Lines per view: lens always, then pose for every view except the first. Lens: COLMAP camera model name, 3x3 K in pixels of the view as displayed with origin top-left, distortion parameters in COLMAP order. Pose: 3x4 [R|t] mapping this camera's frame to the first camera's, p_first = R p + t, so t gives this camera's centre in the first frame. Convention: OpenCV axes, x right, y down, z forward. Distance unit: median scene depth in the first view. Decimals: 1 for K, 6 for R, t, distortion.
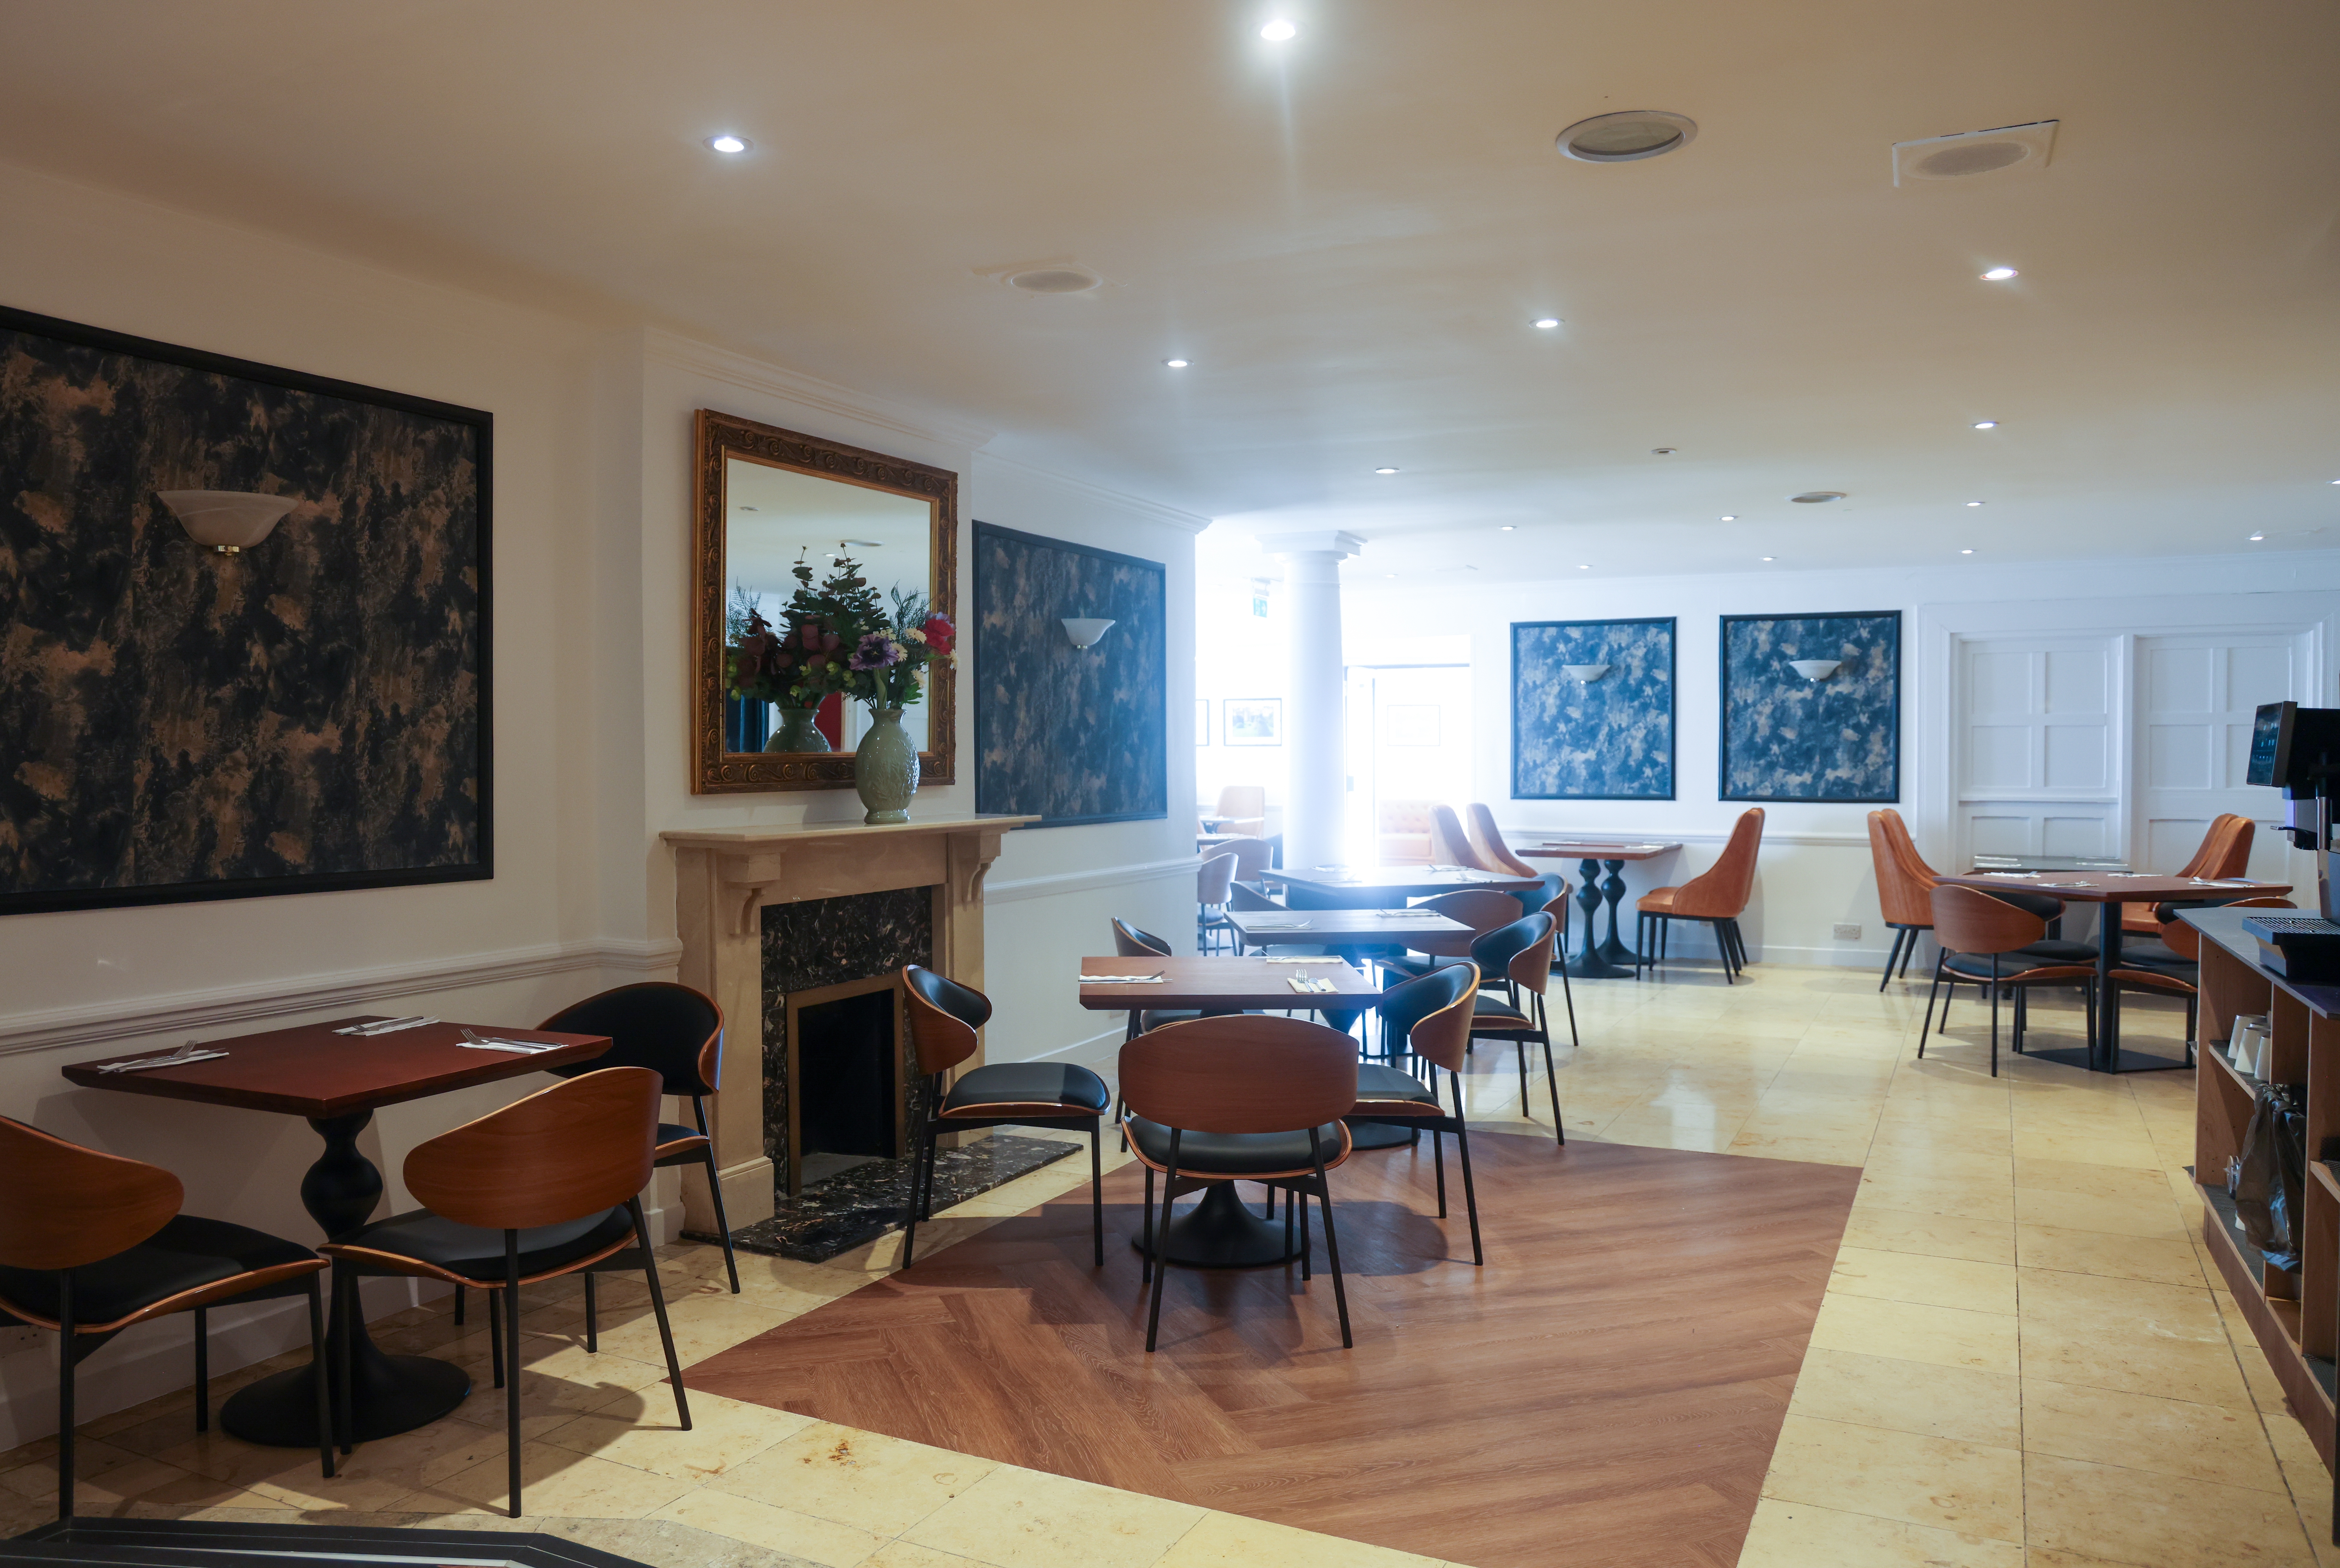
lens RADIAL K [[1718.4, 0, 1089.9], [0, 1718.4, 779.7], [0, 0, 1]] dist [-0.093777, 0.069197]
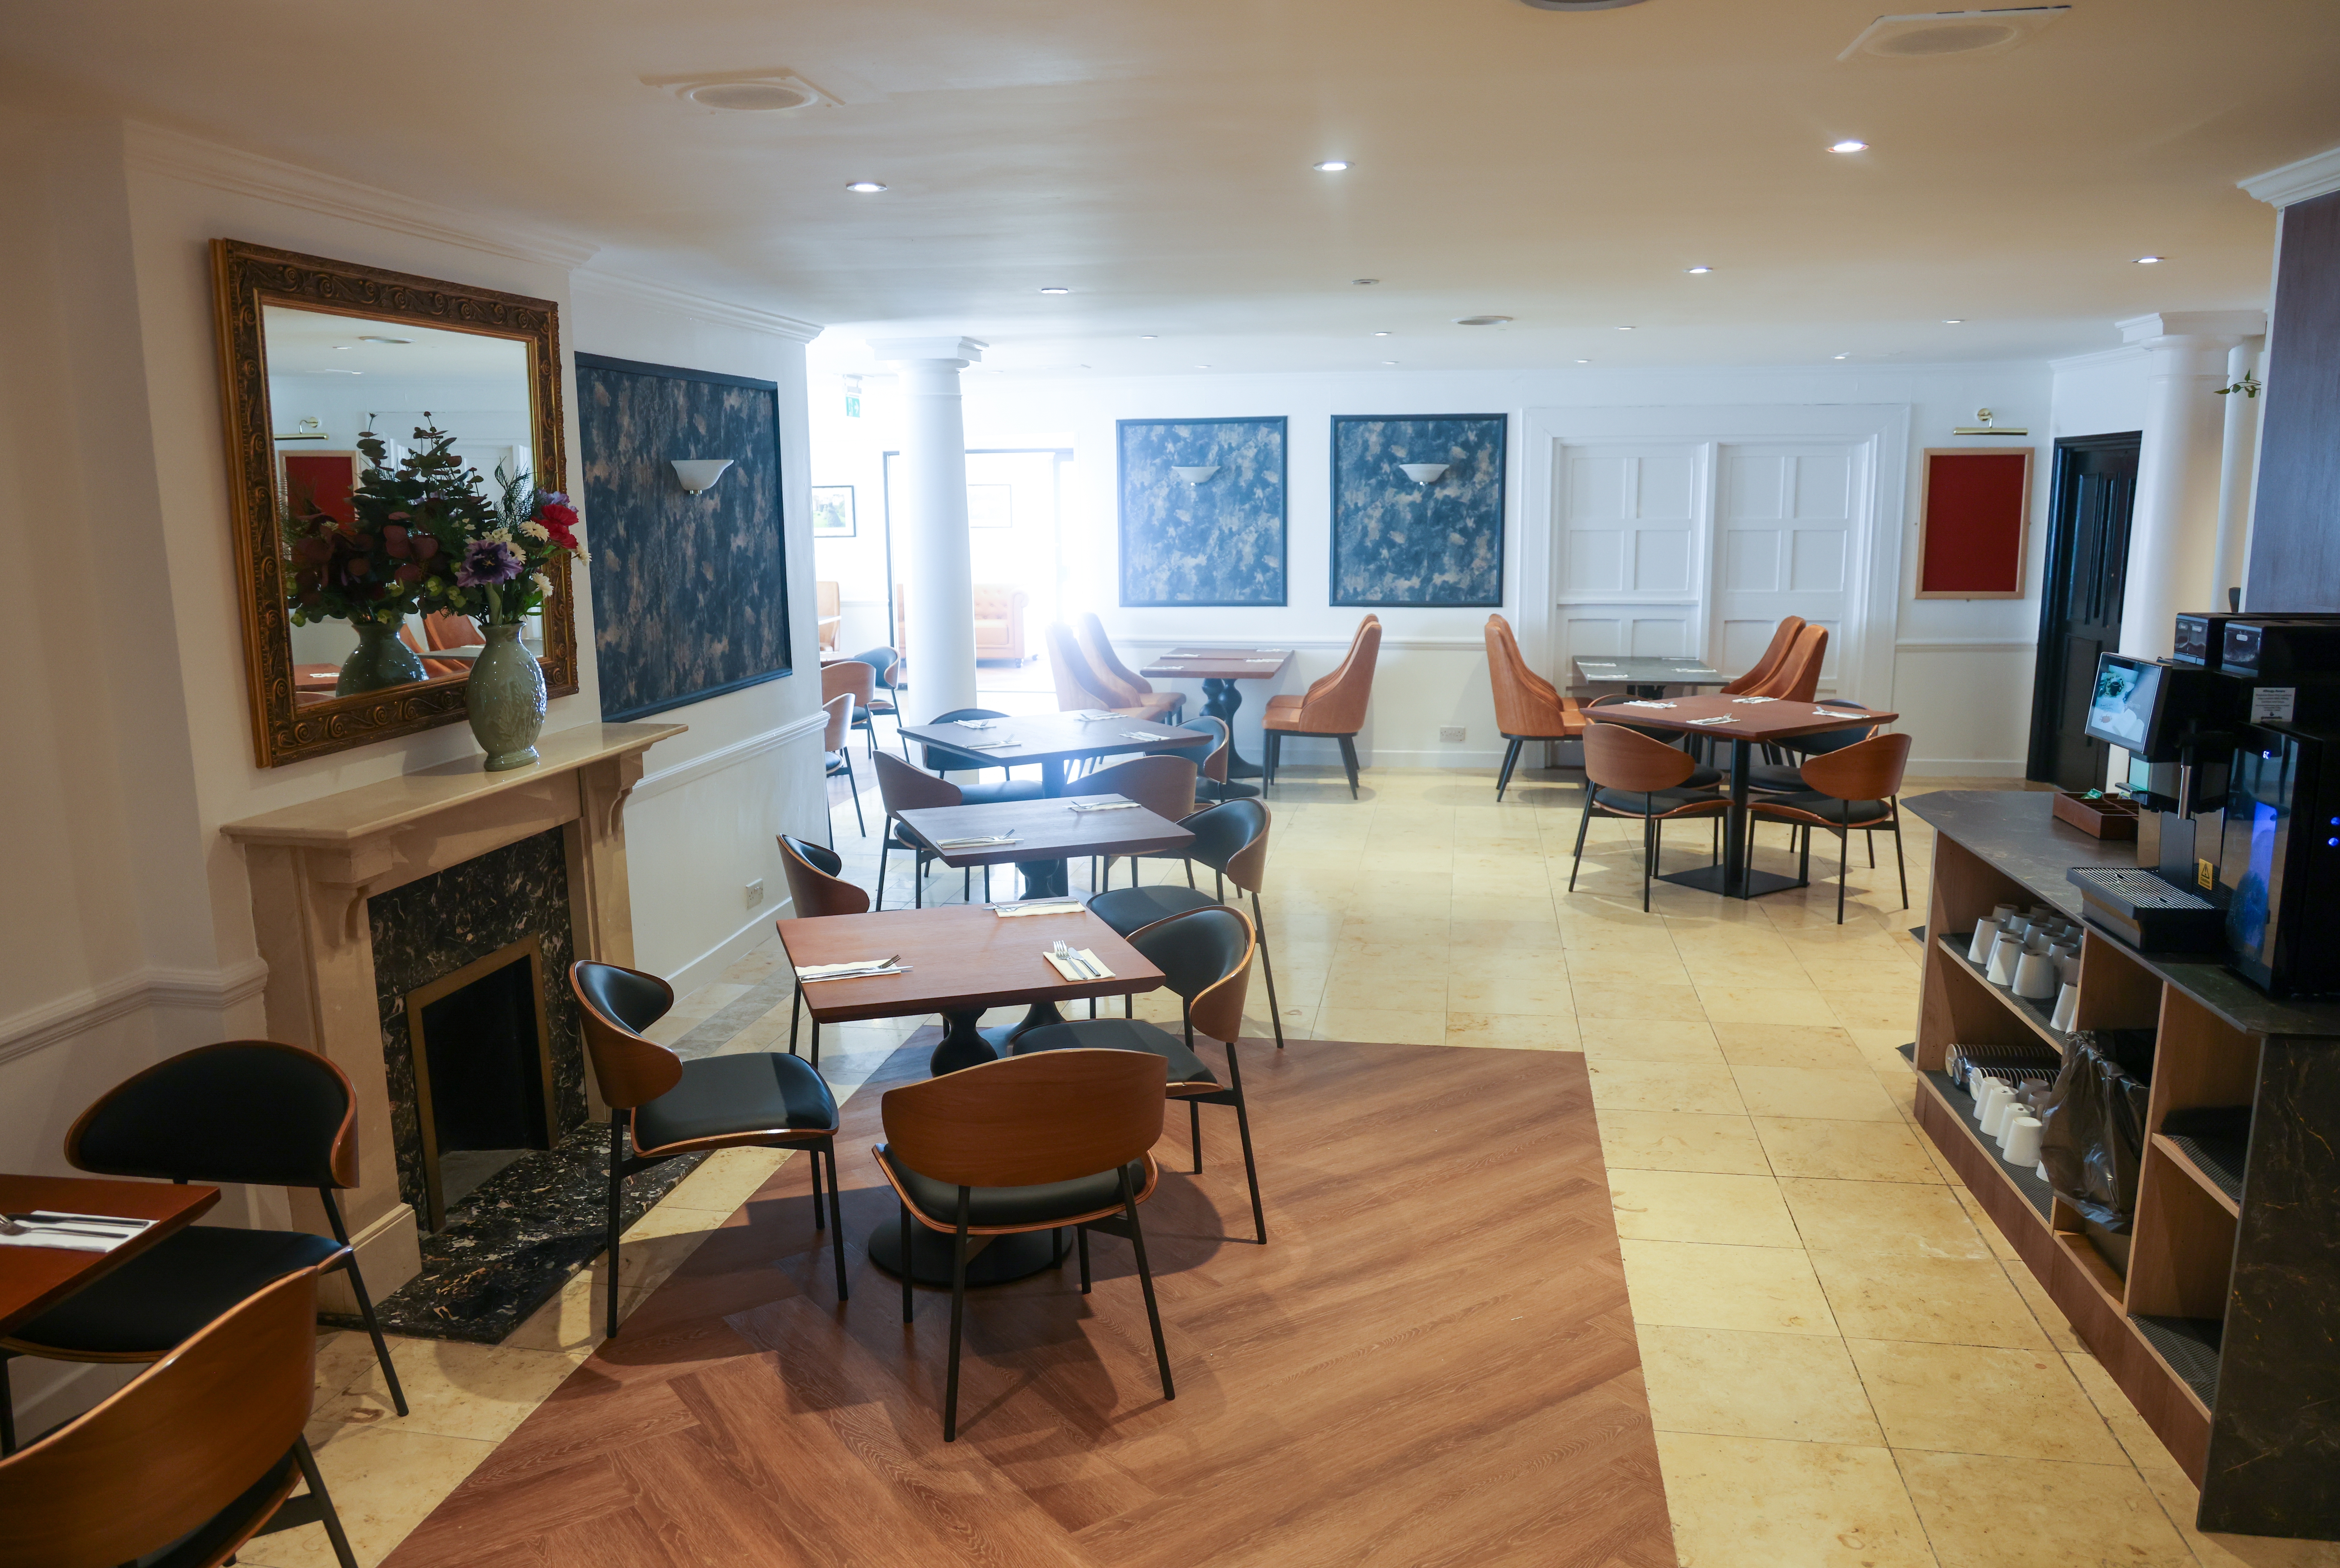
lens RADIAL K [[1718.4, 0, 1134.7], [0, 1718.4, 814.5], [0, 0, 1]] dist [-0.093777, 0.069197]
pose [[0.954307, -0.066855, 0.291252, -0.052189], [0.017202, 0.985327, 0.169809, -0.058193], [-0.298331, -0.157040, 0.941455, 0.115412]]
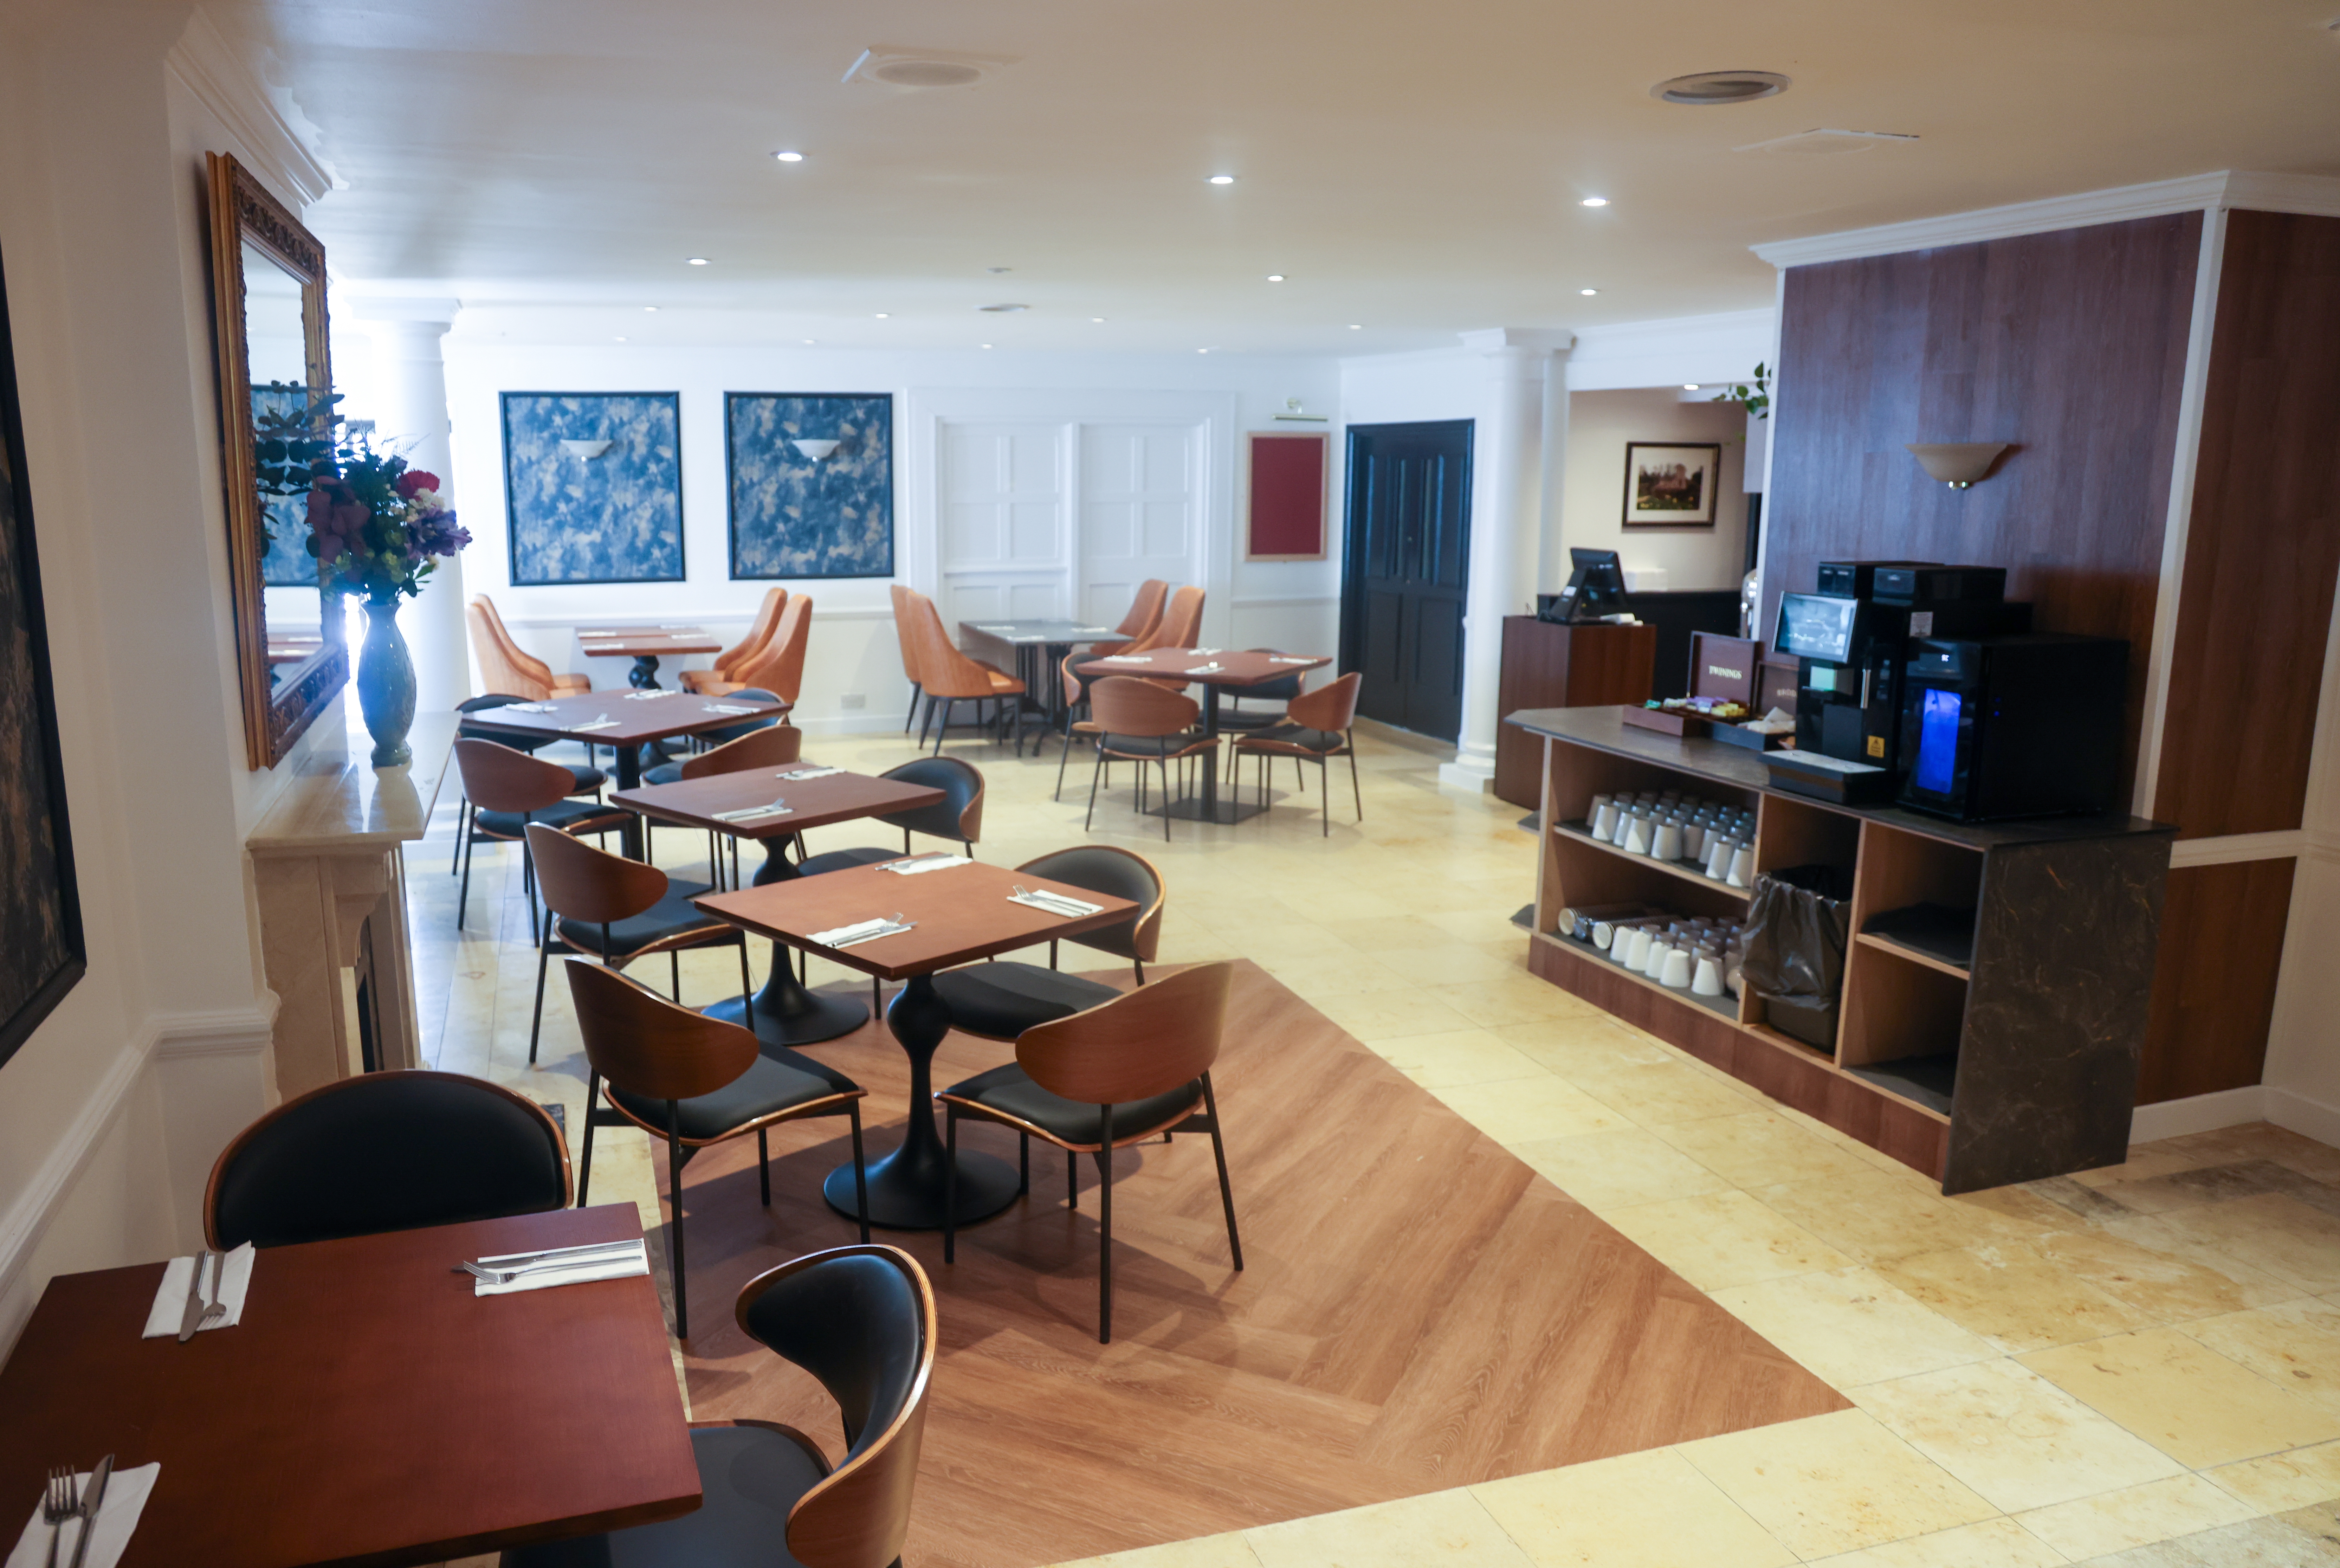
lens RADIAL K [[1718.4, 0, 1077.4], [0, 1718.4, 807.5], [0, 0, 1]] dist [-0.093777, 0.069197]
pose [[0.707188, -0.138033, 0.693420, -0.291596], [0.010071, 0.982624, 0.185332, -0.059897], [-0.706954, -0.124081, 0.696291, 0.208852]]
